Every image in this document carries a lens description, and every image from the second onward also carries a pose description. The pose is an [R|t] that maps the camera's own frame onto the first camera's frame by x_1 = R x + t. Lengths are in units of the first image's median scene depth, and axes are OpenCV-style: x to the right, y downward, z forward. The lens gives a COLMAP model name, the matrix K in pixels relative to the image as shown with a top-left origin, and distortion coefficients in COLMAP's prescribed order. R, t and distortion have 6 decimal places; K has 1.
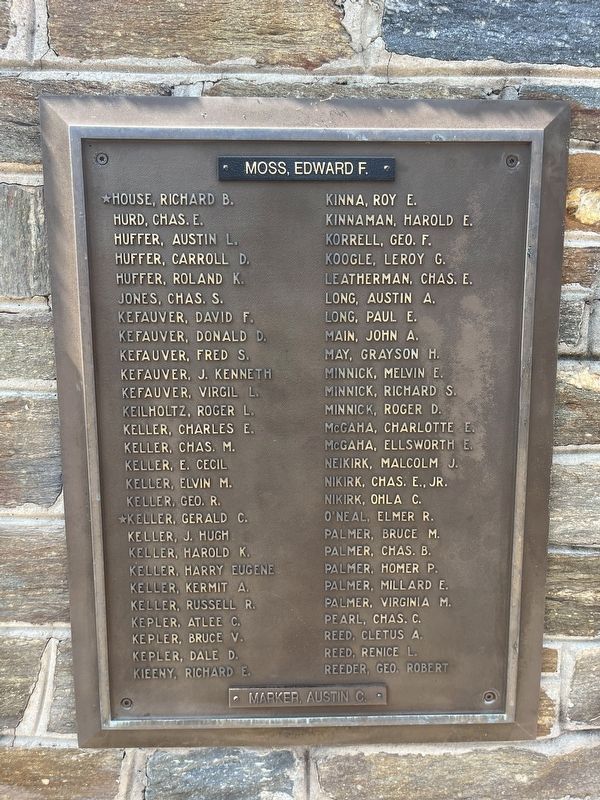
lens RADIAL K [[603.2, 0, 286.6], [0, 603.2, 376.5], [0, 0, 1]] dist [0.022593, -0.052076]
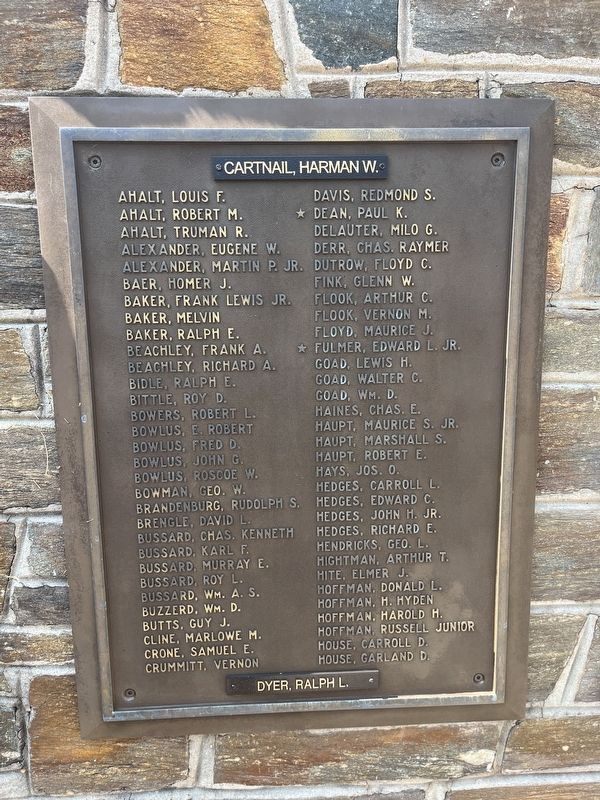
lens RADIAL K [[603.2, 0, 303.5], [0, 603.2, 400.5], [0, 0, 1]] dist [0.022593, -0.052076]
pose [[0.999499, -0.027525, 0.015656, -0.350330], [0.026941, 0.998975, 0.036369, 0.000754], [-0.016641, -0.035929, 0.999216, -0.018623]]
